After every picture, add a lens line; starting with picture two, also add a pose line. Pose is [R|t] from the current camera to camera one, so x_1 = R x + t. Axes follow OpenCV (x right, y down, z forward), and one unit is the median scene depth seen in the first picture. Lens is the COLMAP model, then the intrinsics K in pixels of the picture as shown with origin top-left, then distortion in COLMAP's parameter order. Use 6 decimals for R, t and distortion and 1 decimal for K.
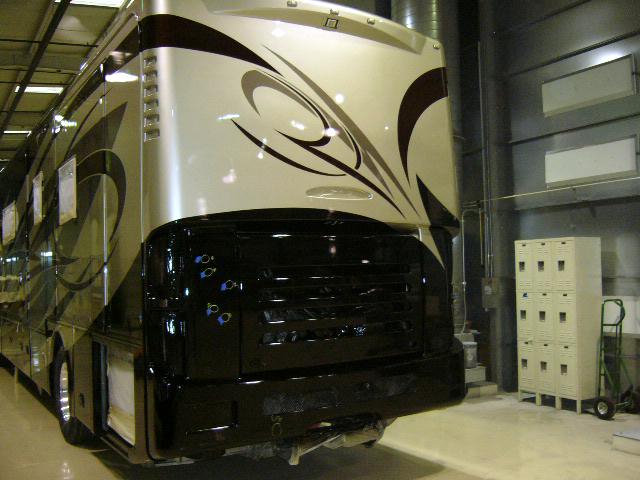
lens RADIAL K [[661.1, 0, 332.5], [0, 661.1, 250.8], [0, 0, 1]] dist [-0.067368, 0.007898]
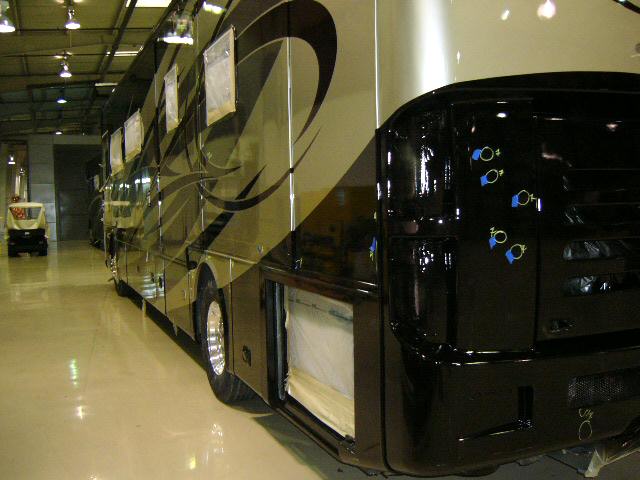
lens RADIAL K [[661.1, 0, 332.5], [0, 661.1, 250.8], [0, 0, 1]] dist [-0.067368, 0.007898]
pose [[0.988888, 0.015539, -0.147851, -0.162619], [0.000669, 0.994047, 0.108951, 0.023271], [0.148664, -0.107839, 0.982990, 0.257763]]
